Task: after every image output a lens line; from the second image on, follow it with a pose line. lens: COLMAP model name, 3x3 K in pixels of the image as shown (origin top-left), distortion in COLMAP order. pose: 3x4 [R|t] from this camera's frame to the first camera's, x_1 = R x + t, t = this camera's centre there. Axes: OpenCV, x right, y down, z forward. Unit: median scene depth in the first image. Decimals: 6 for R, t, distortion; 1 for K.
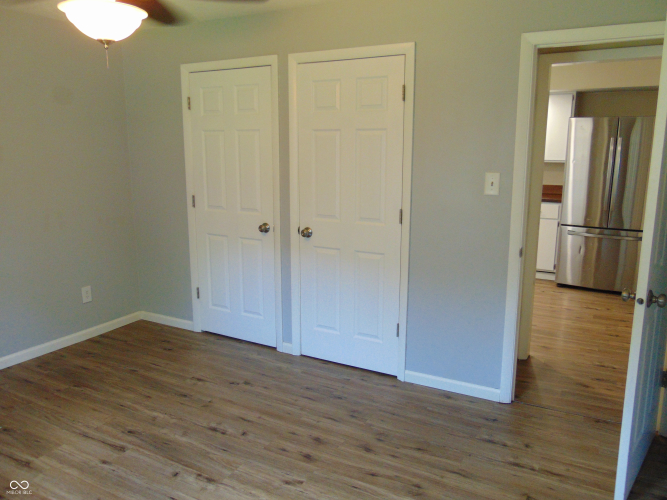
lens RADIAL K [[522.3, 0, 334.6], [0, 522.3, 248.5], [0, 0, 1]] dist [-0.051257, 0.057627]
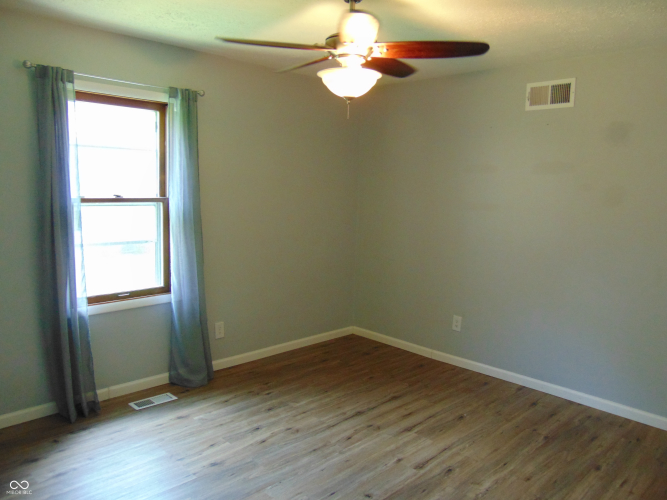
lens RADIAL K [[522.3, 0, 332.4], [0, 522.3, 251.7], [0, 0, 1]] dist [-0.051257, 0.057627]
pose [[-0.269148, 0.125953, -0.954827, 0.518155], [-0.214899, 0.958562, 0.187022, -0.170751], [0.938817, 0.255528, -0.230928, 0.841961]]
